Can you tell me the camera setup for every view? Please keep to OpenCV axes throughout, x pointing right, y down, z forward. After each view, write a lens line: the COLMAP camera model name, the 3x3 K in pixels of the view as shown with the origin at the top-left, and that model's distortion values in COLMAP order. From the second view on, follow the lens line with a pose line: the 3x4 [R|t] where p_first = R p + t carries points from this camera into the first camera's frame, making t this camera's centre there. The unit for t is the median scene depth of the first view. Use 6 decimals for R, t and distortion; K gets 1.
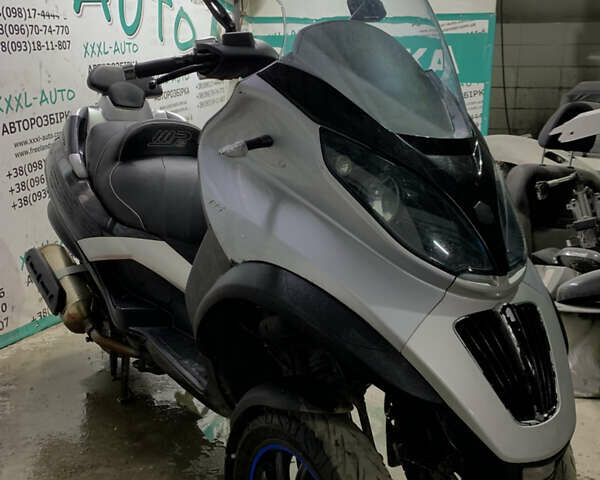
lens RADIAL K [[594.8, 0, 313.8], [0, 594.8, 242.9], [0, 0, 1]] dist [0.084416, -0.158806]
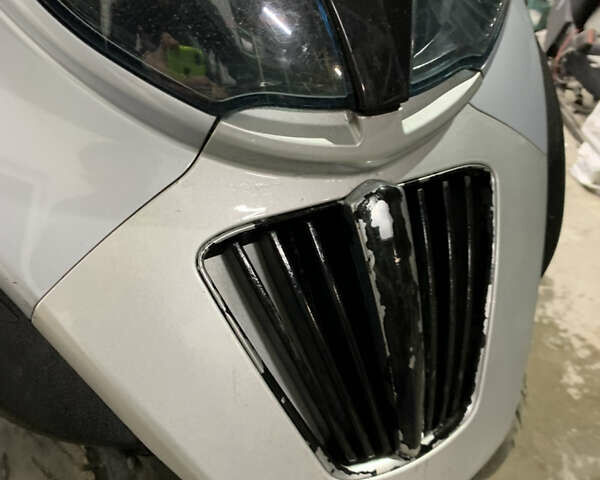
lens RADIAL K [[594.8, 0, 313.8], [0, 594.8, 242.9], [0, 0, 1]] dist [0.084416, -0.158806]
pose [[0.989490, 0.112170, -0.091258, 0.323821], [-0.056737, 0.881644, 0.468492, -0.042351], [0.133008, -0.458391, 0.878742, 0.662106]]
